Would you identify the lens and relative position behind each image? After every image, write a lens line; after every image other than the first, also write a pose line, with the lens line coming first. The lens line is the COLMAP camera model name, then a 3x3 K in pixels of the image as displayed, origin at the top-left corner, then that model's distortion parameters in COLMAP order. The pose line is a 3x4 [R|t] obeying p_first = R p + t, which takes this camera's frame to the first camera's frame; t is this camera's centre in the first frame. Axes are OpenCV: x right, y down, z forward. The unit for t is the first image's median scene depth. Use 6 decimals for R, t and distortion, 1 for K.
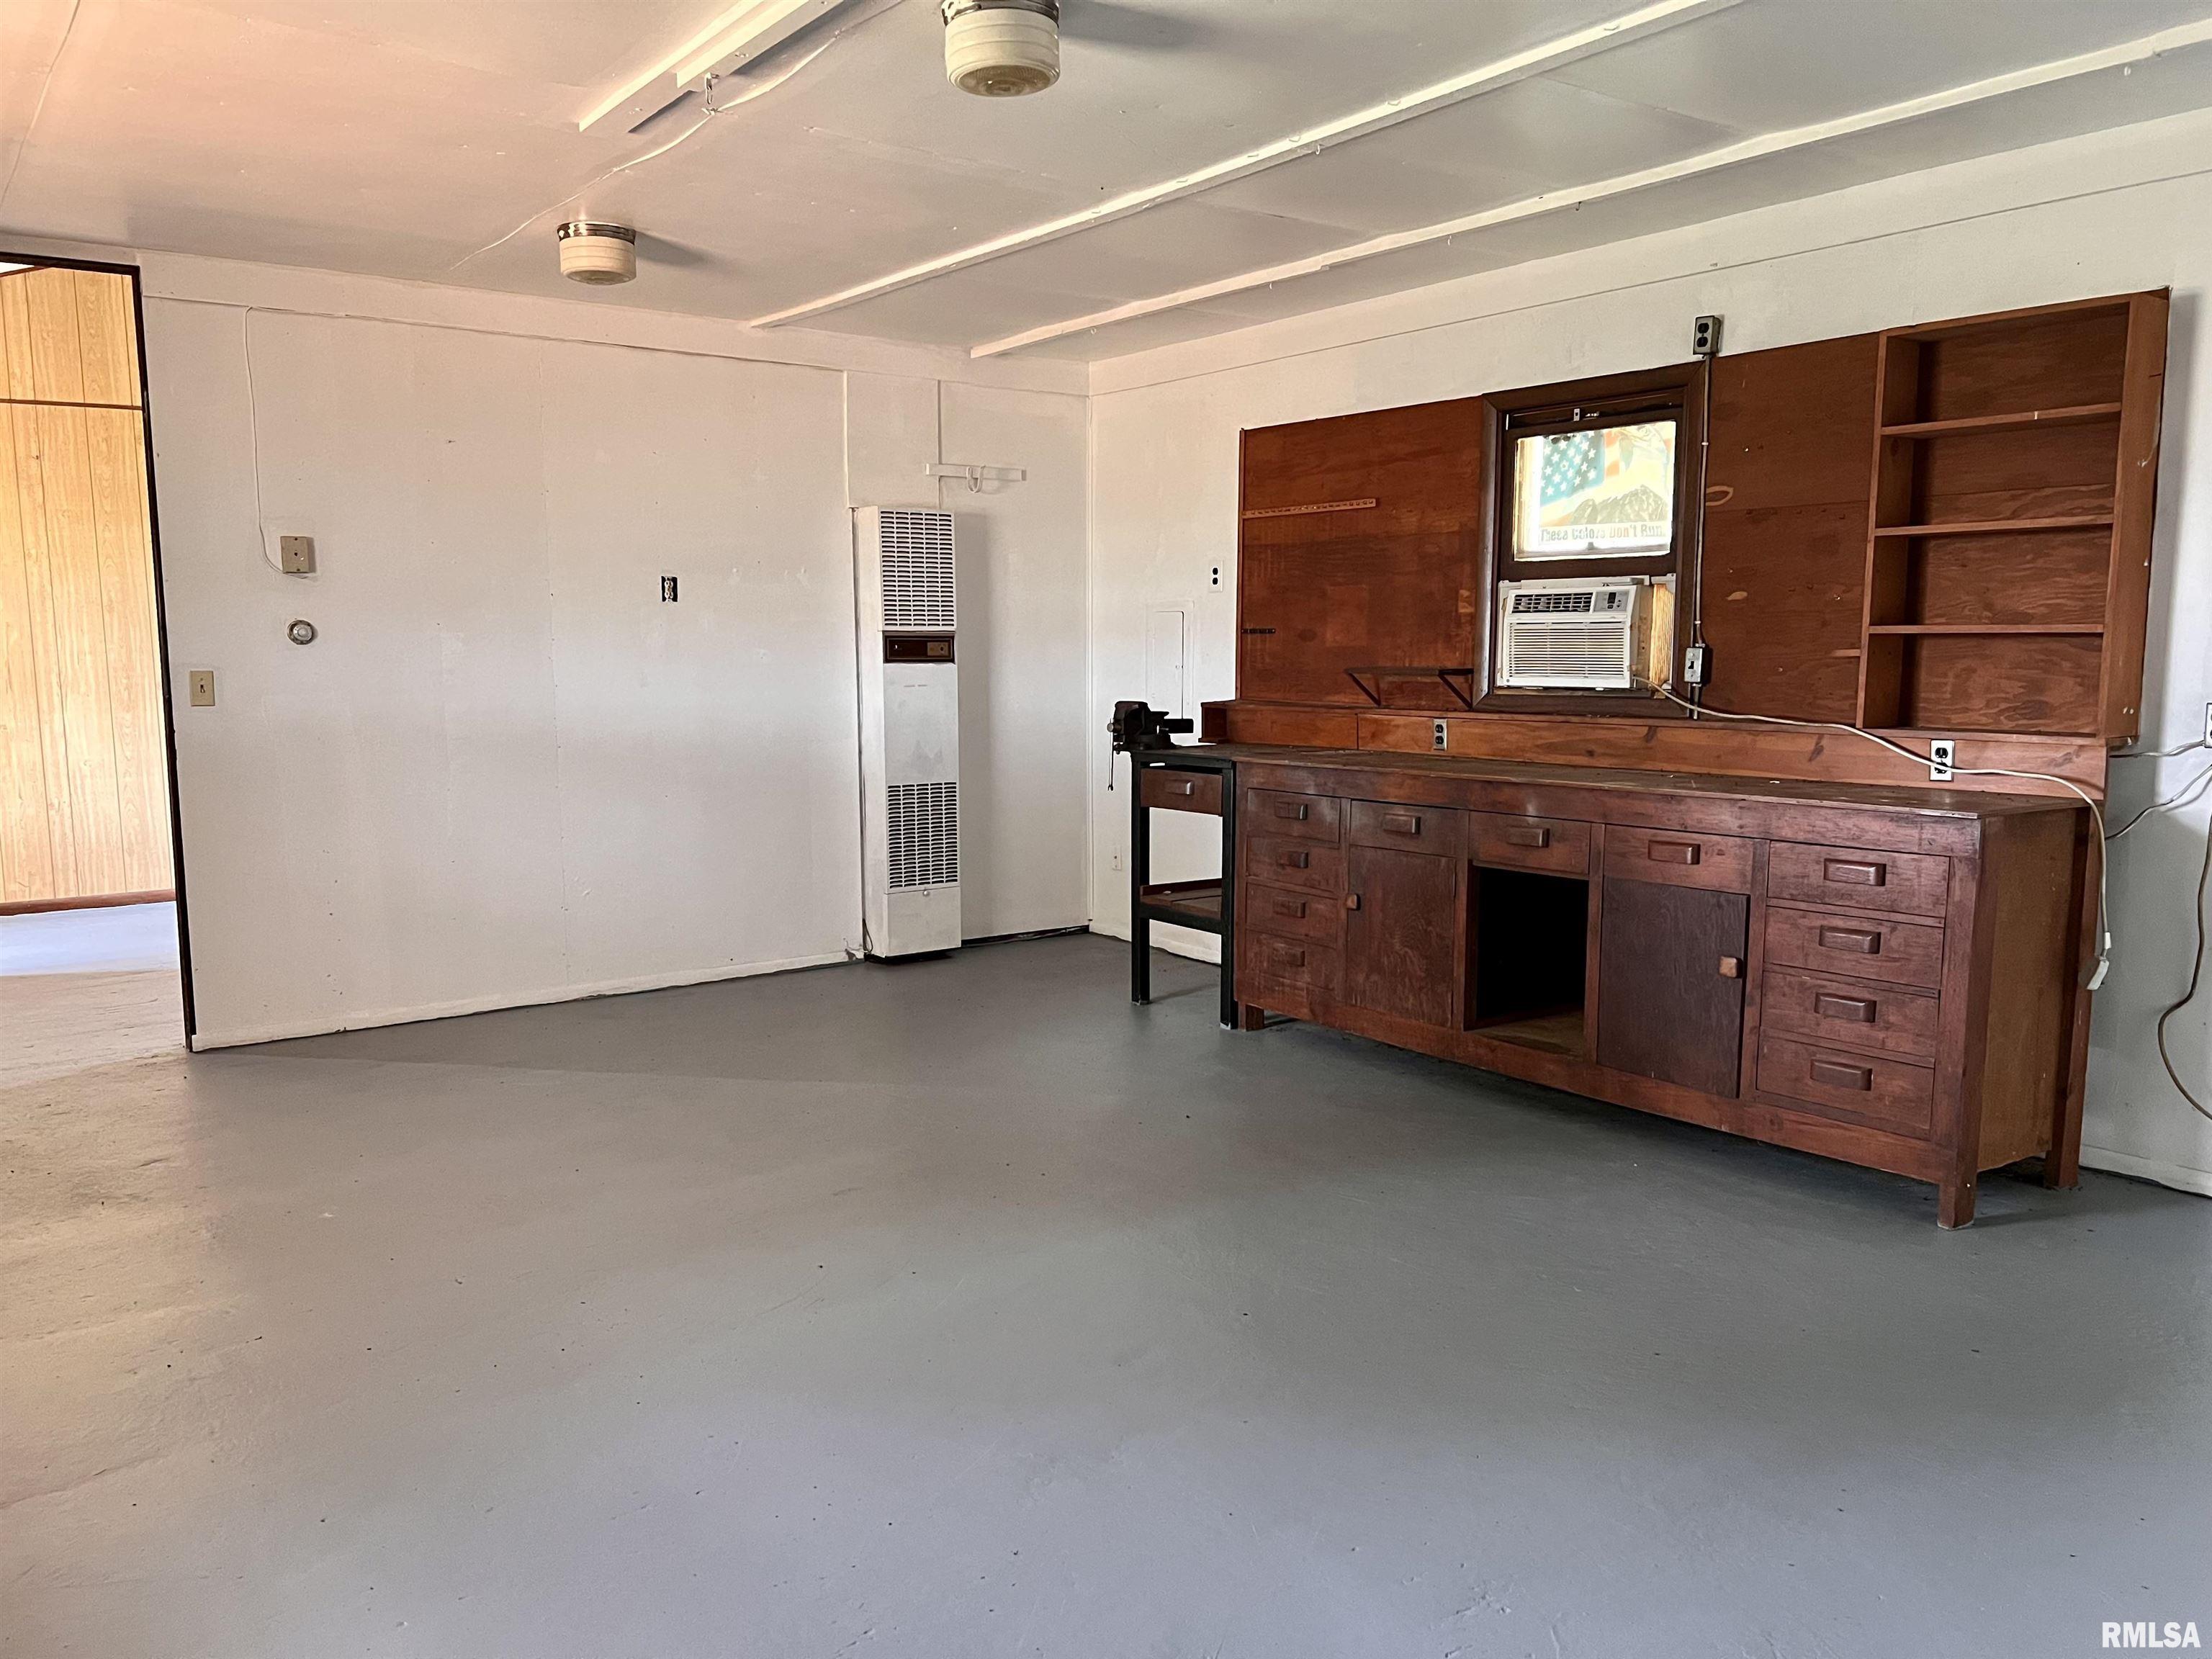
lens RADIAL K [[1631.9, 0, 1102.4], [0, 1631.9, 848.6], [0, 0, 1]] dist [0.000270, -0.007698]
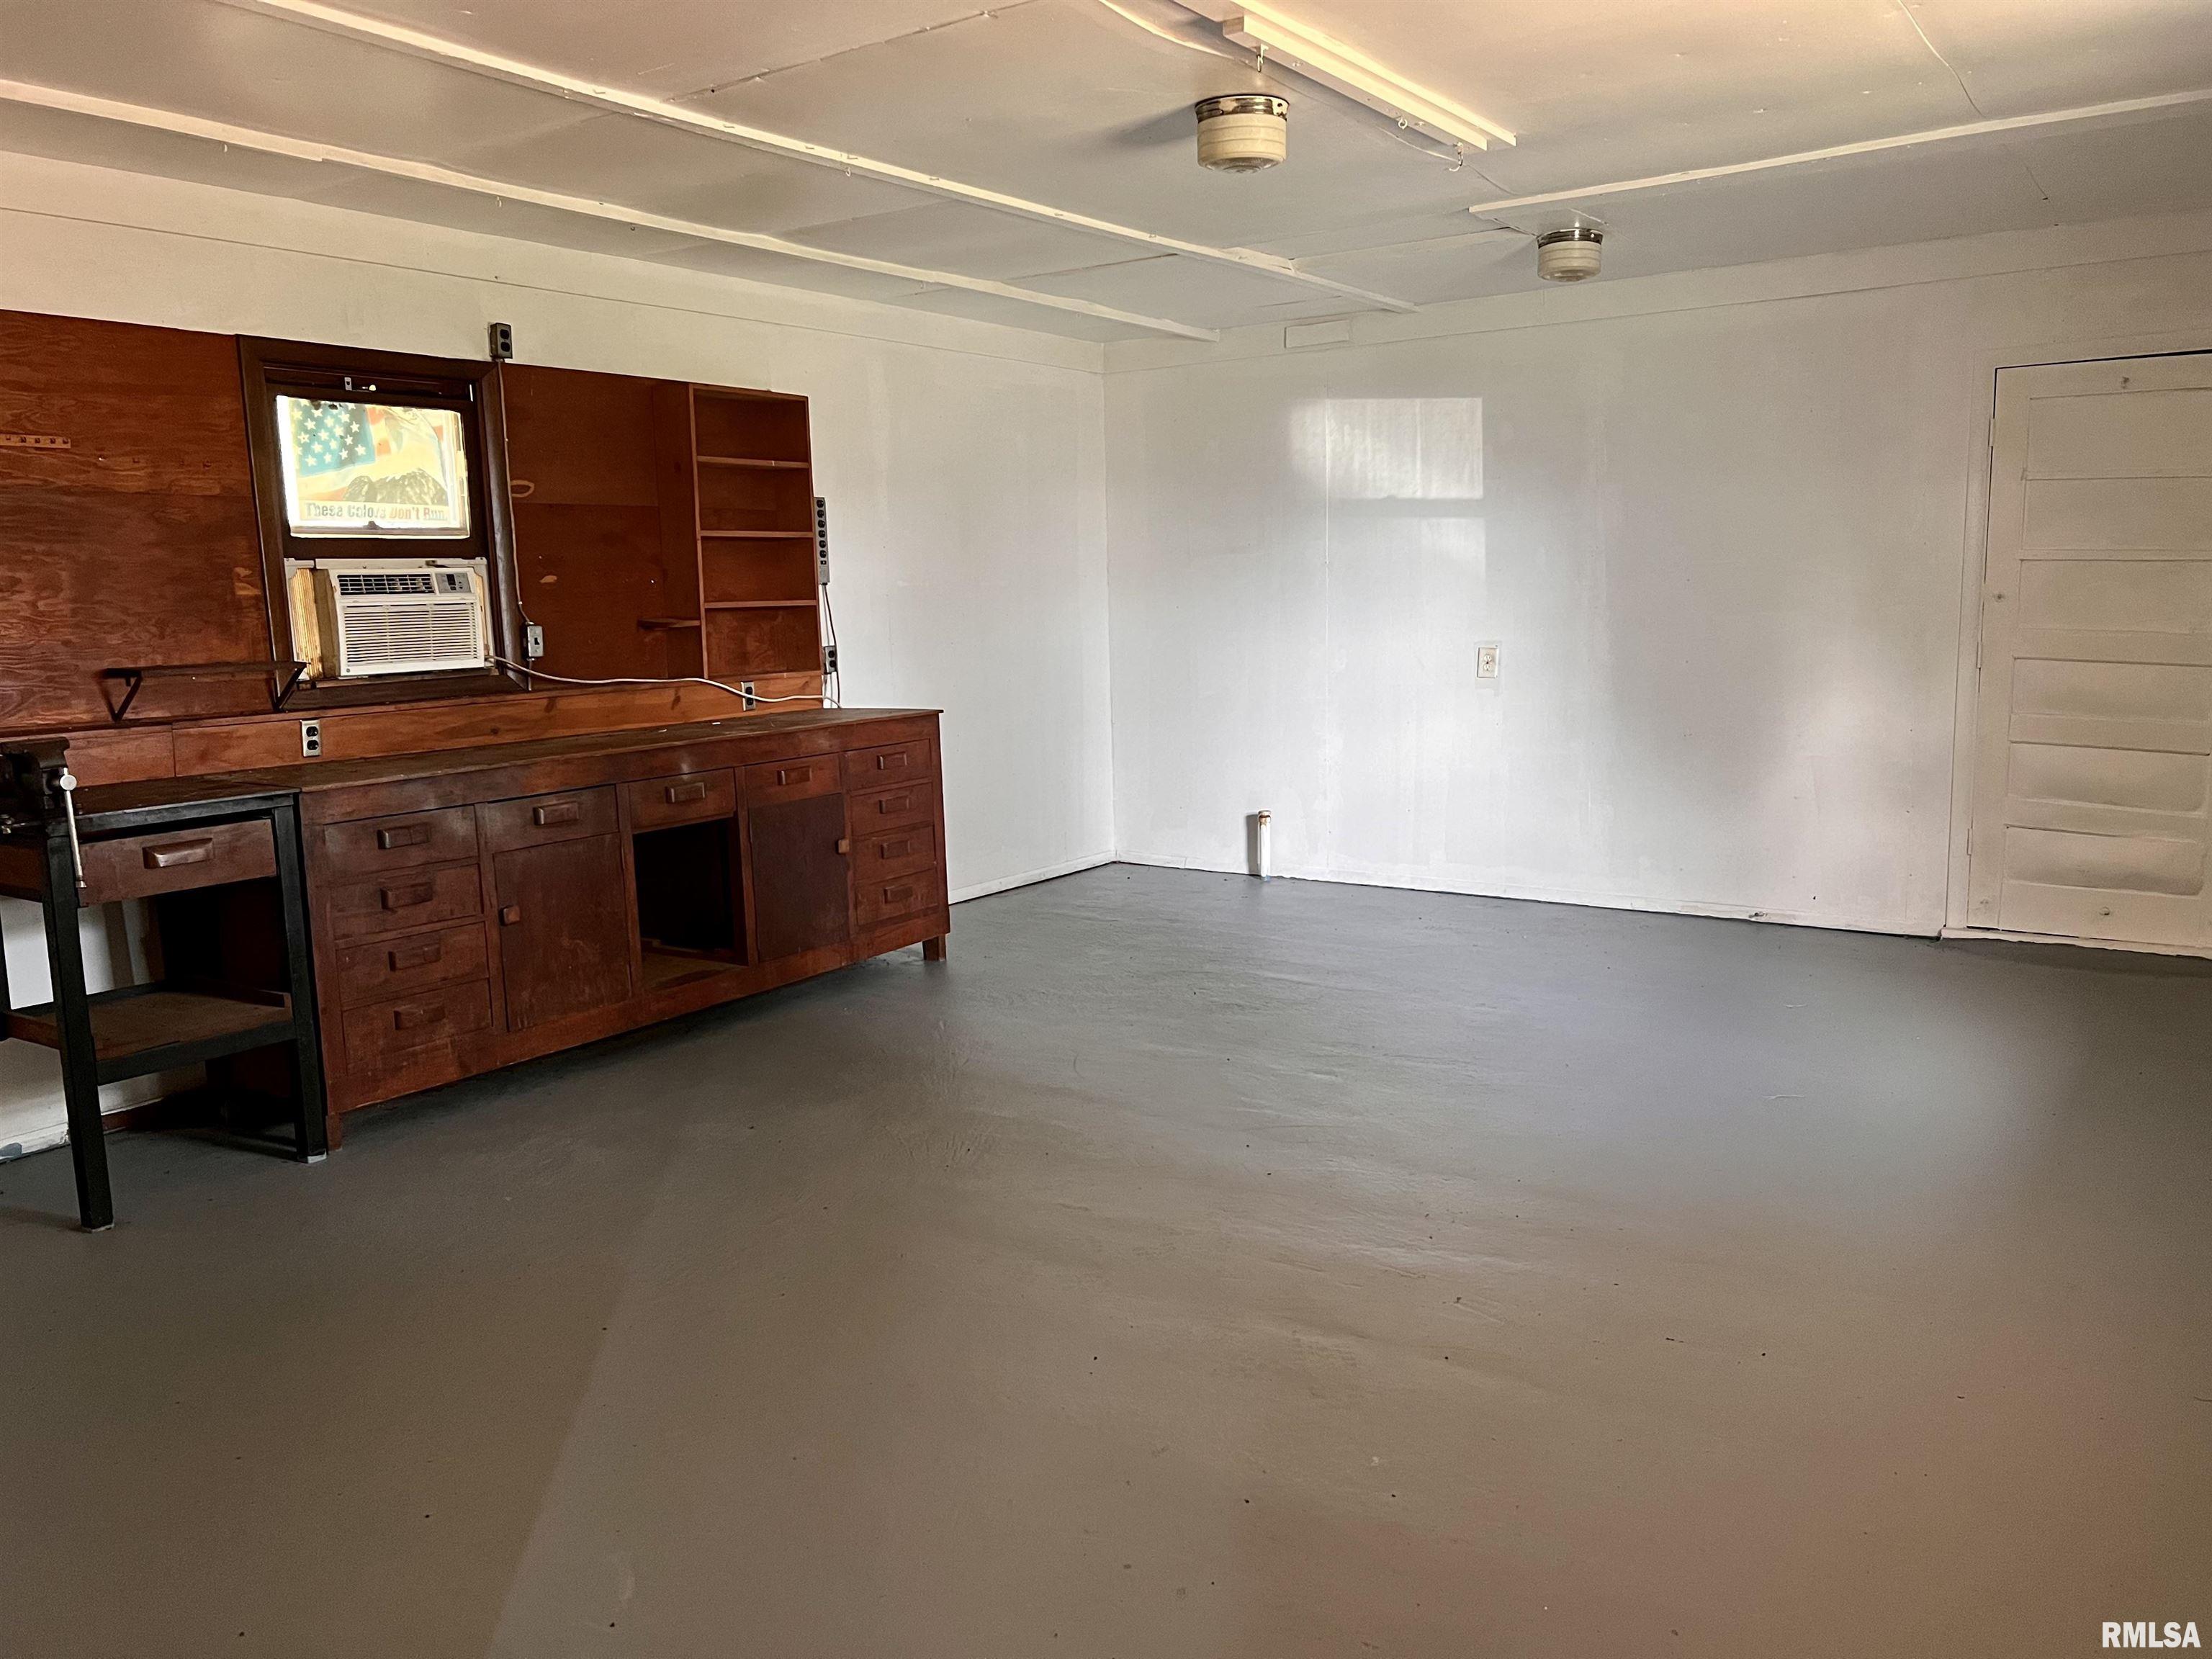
lens RADIAL K [[1631.9, 0, 1105.0], [0, 1631.9, 819.0], [0, 0, 1]] dist [0.000270, -0.007698]
pose [[-0.317805, -0.120215, 0.940504, -0.767822], [0.149041, 0.973265, 0.174765, -0.123608], [-0.936369, 0.195715, -0.291391, 0.928714]]
